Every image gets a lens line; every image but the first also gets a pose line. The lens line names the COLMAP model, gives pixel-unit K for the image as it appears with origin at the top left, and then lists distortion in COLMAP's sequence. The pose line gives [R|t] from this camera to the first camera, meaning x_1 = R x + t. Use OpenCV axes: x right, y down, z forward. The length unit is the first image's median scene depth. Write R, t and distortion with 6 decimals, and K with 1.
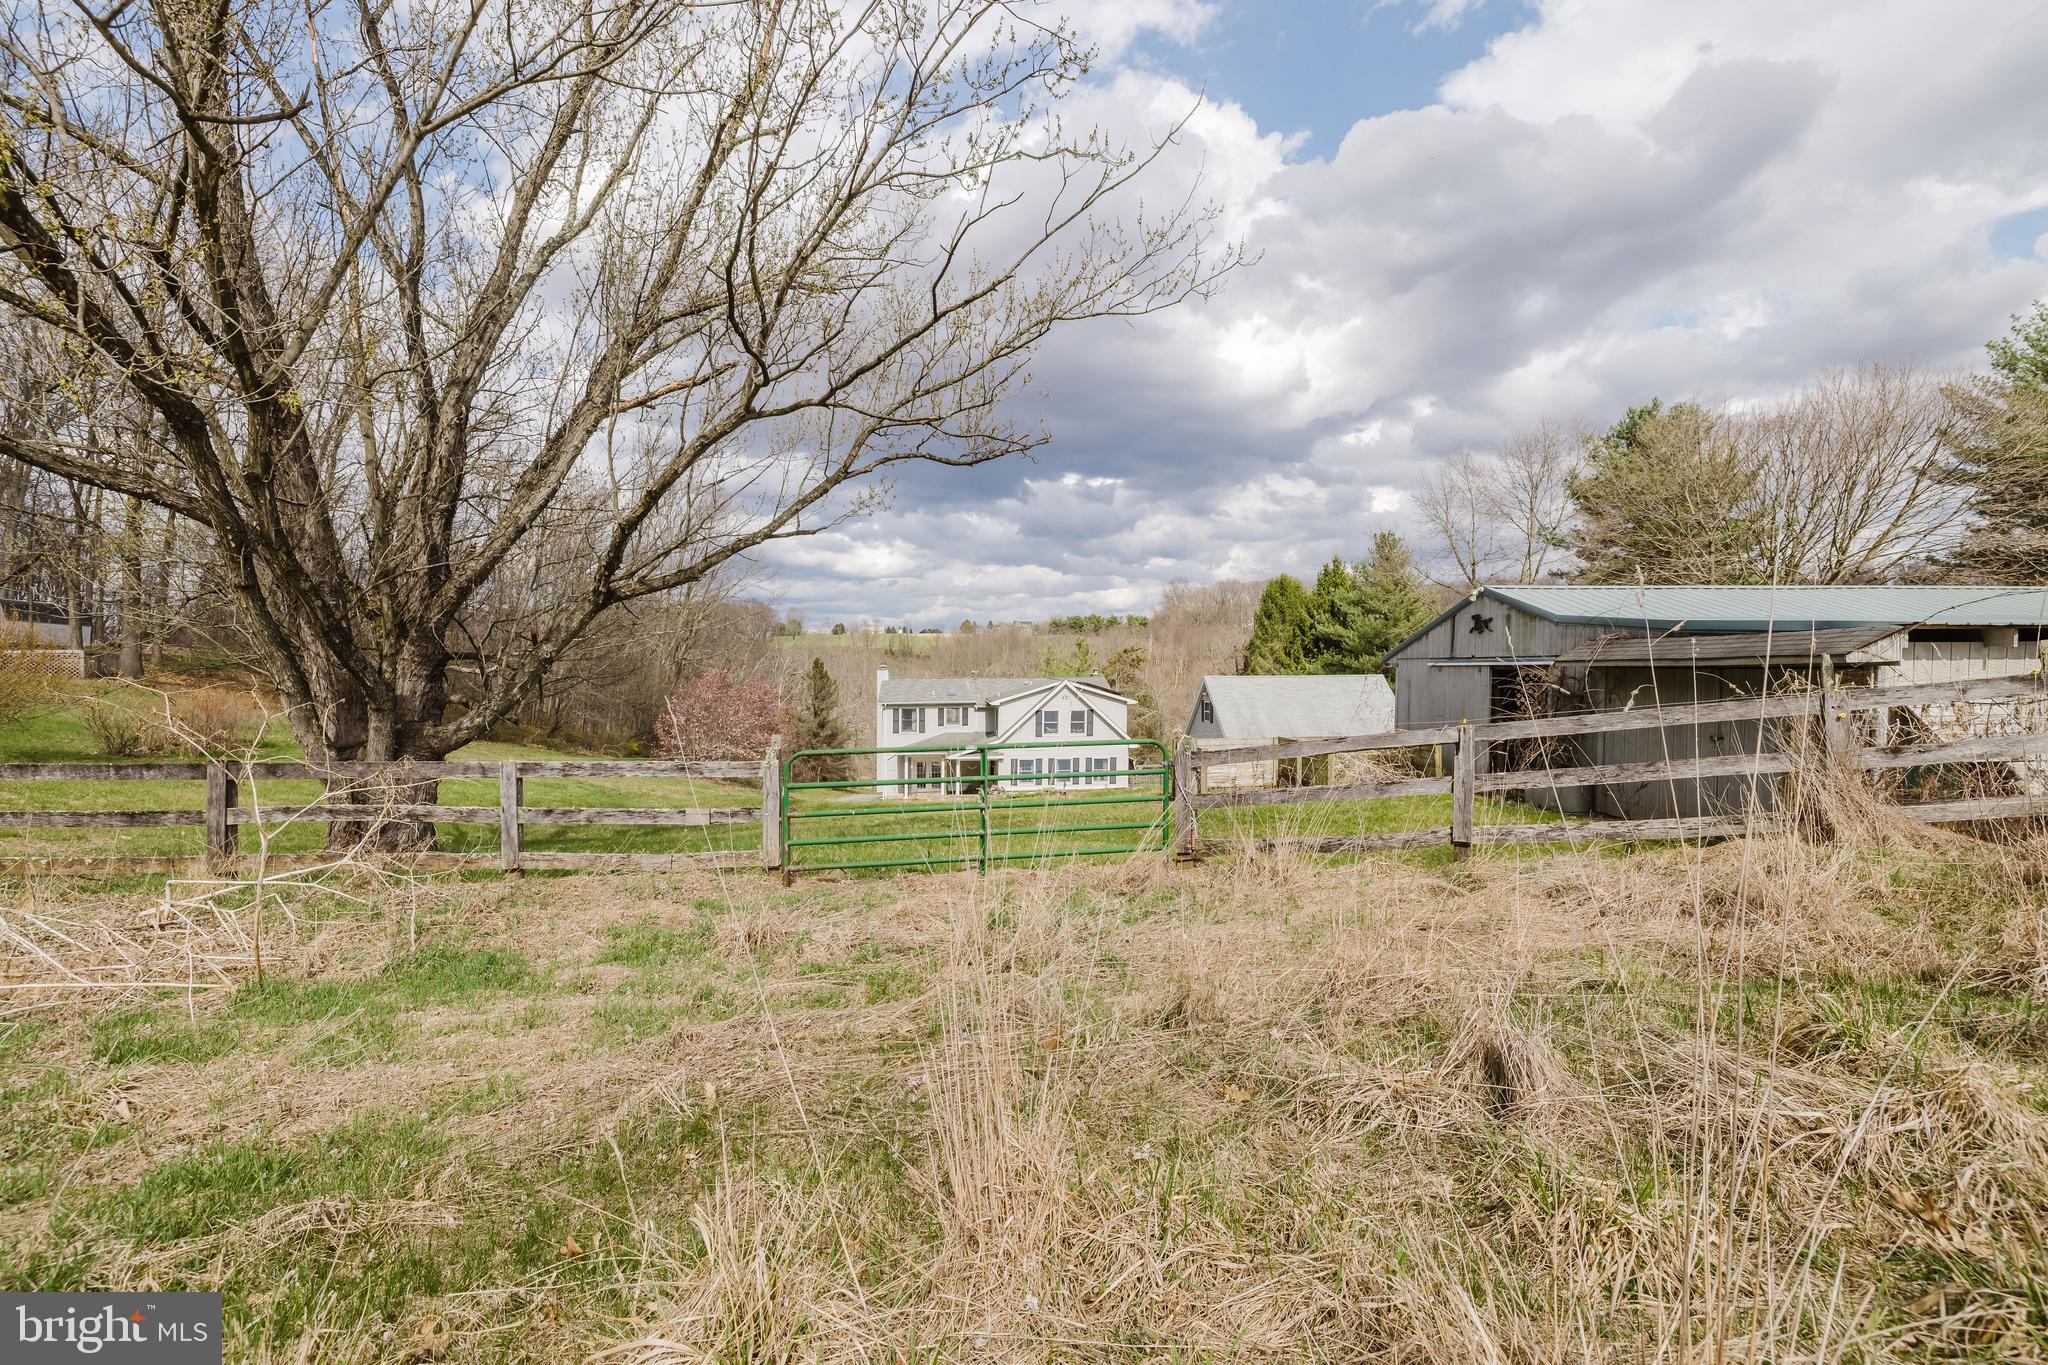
lens RADIAL K [[863.5, 0, 1023.5], [0, 863.5, 676.1], [0, 0, 1]] dist [-0.003930, -0.001165]
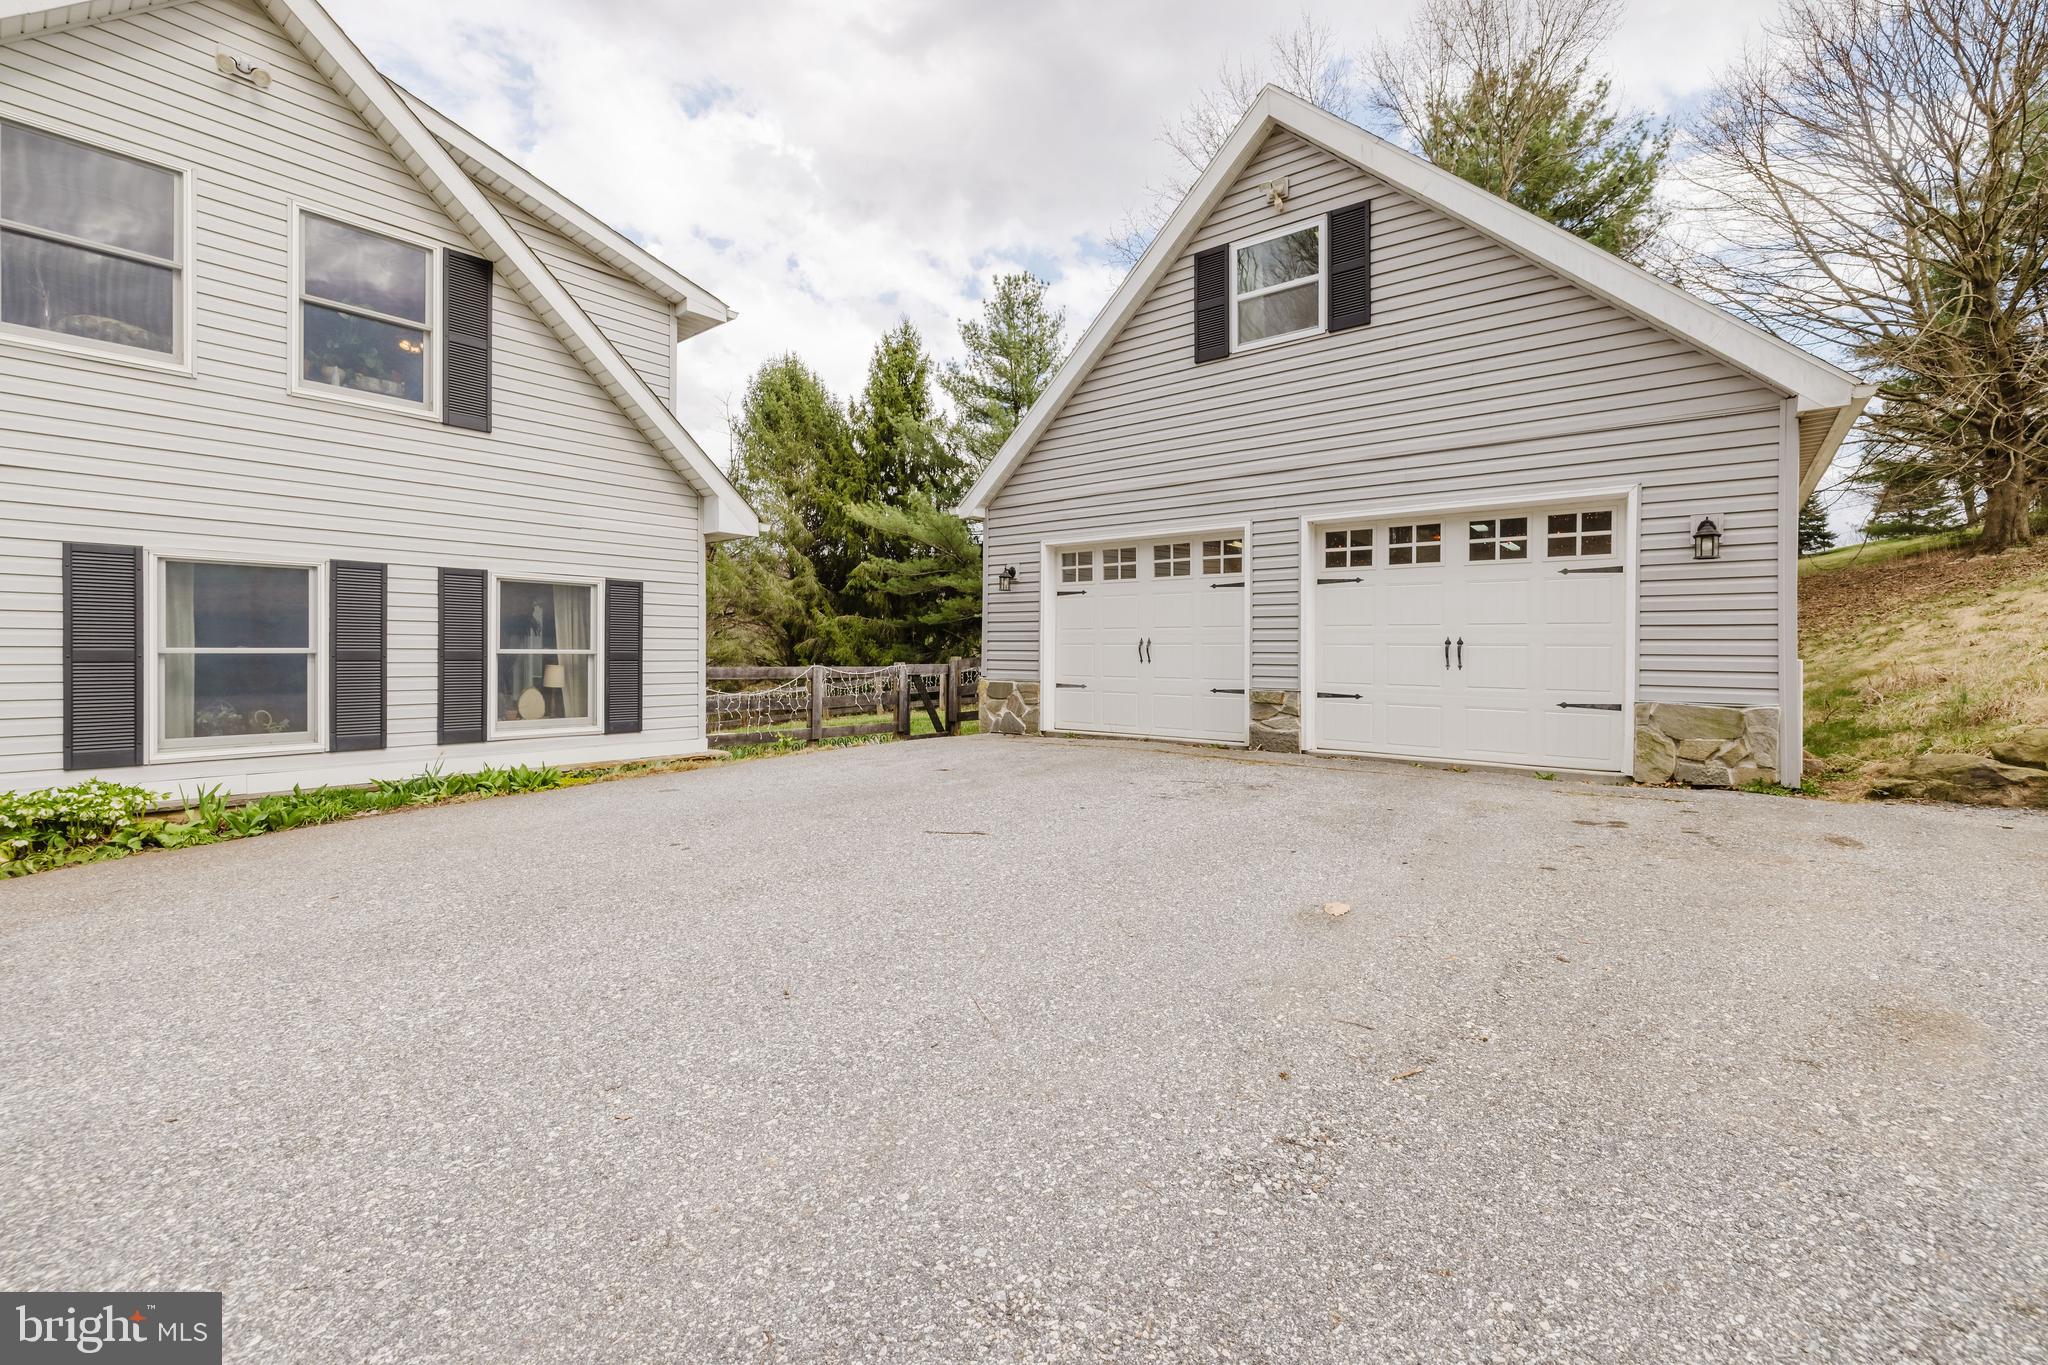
lens RADIAL K [[863.5, 0, 1028.2], [0, 863.5, 662.2], [0, 0, 1]] dist [-0.003930, -0.001165]
pose [[0.707224, 0.002053, 0.706987, 0.036818], [-0.004362, 0.999989, 0.001460, 0.102831], [-0.706976, -0.004116, 0.707225, 0.764691]]
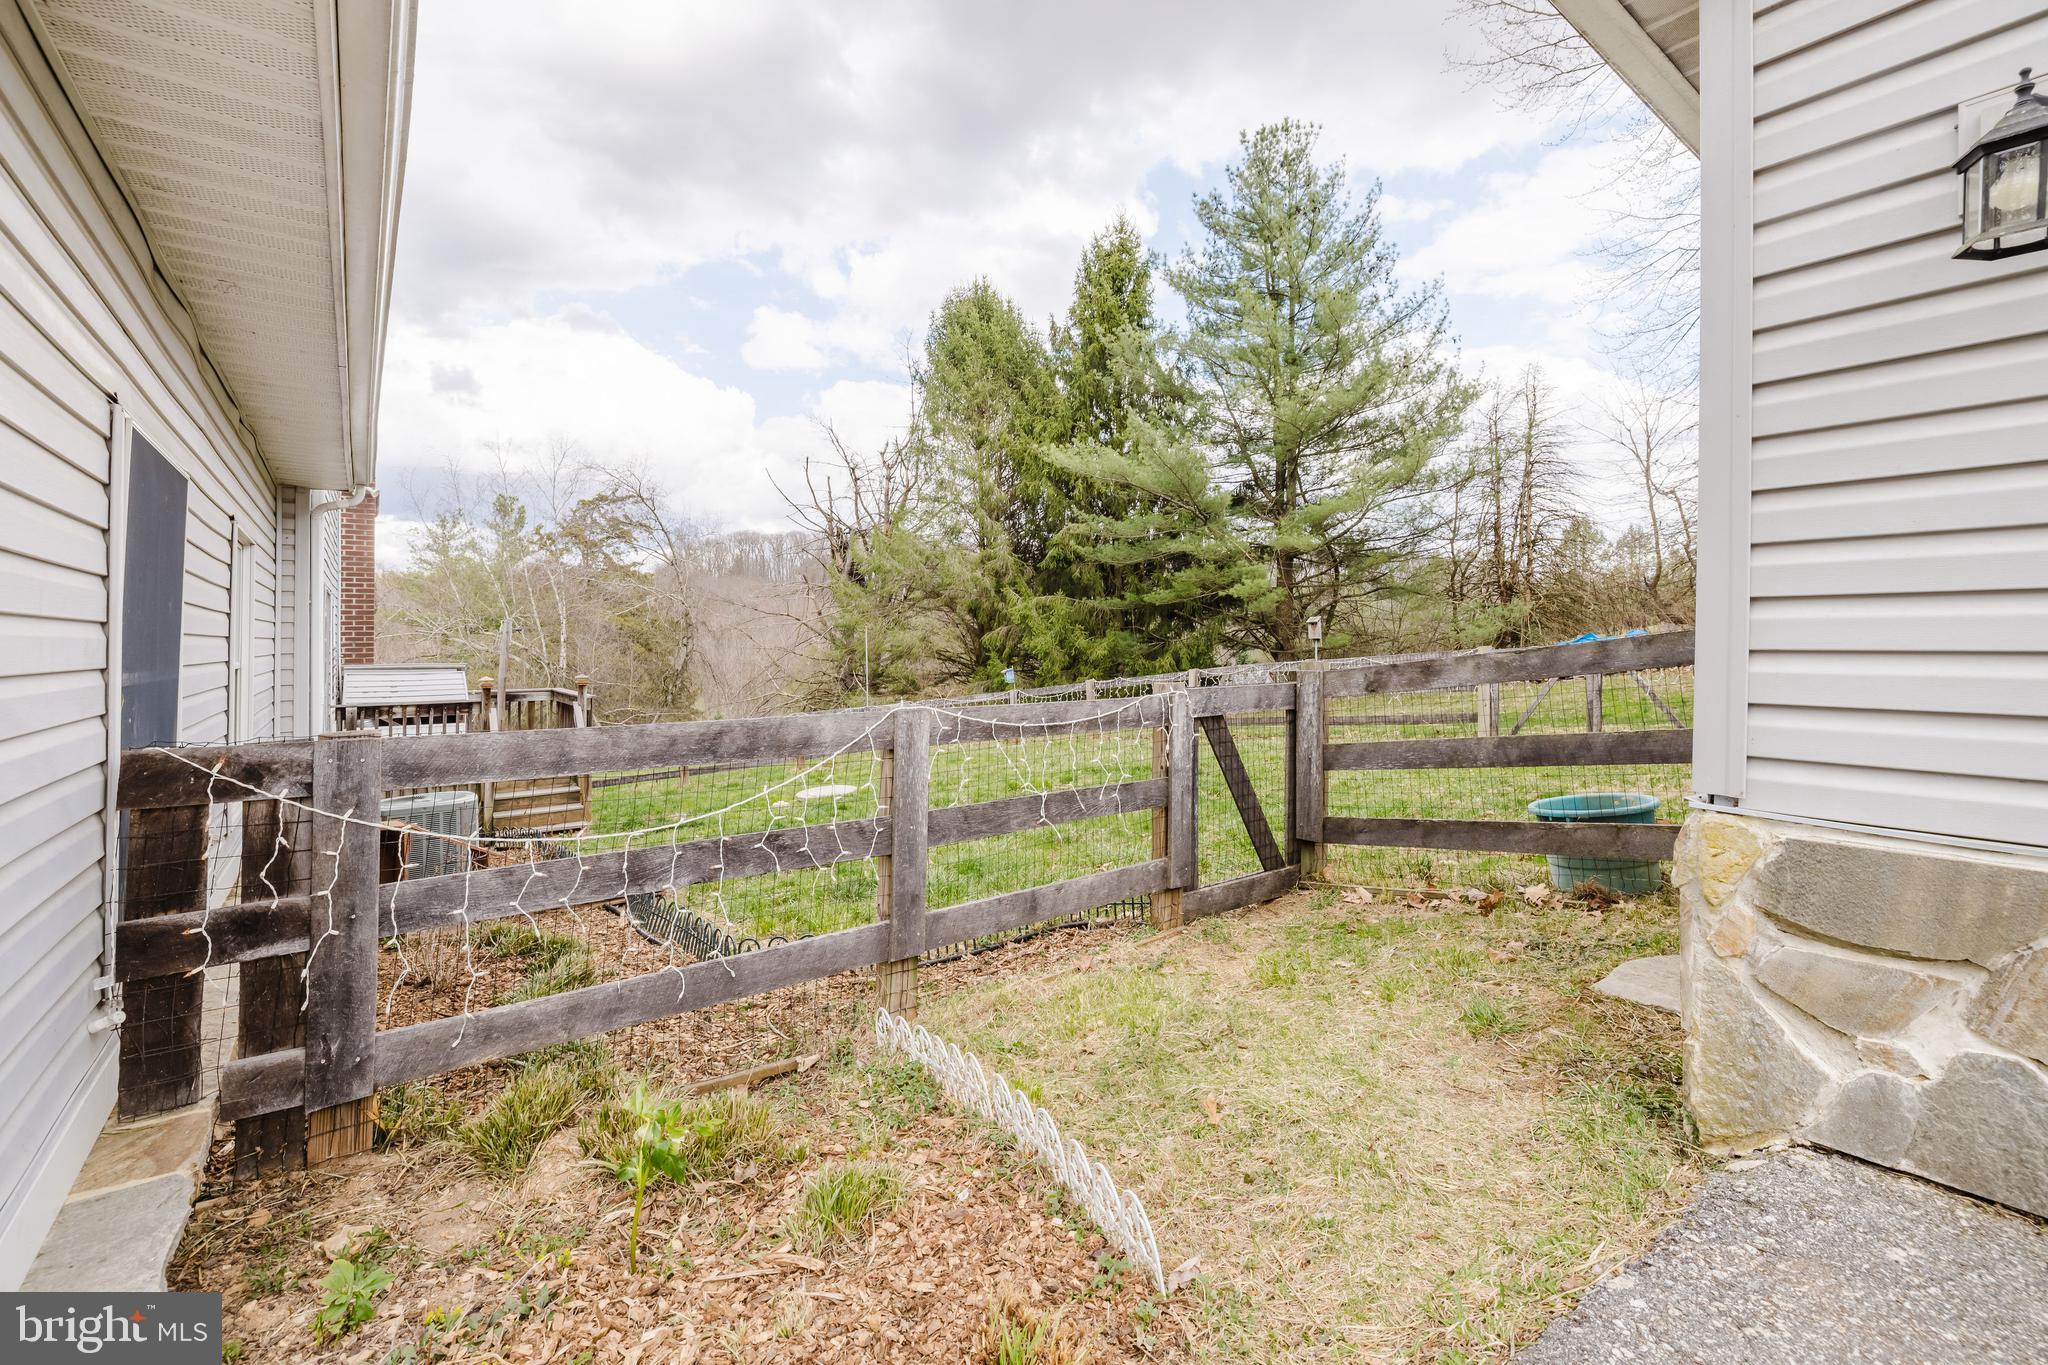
lens RADIAL K [[863.5, 0, 1013.8], [0, 863.5, 641.2], [0, 0, 1]] dist [-0.003930, -0.001165]
pose [[0.861892, 0.003894, 0.507077, 0.129616], [0.000358, 0.999966, -0.008289, 0.100078], [-0.507092, 0.007326, 0.861861, 0.900730]]
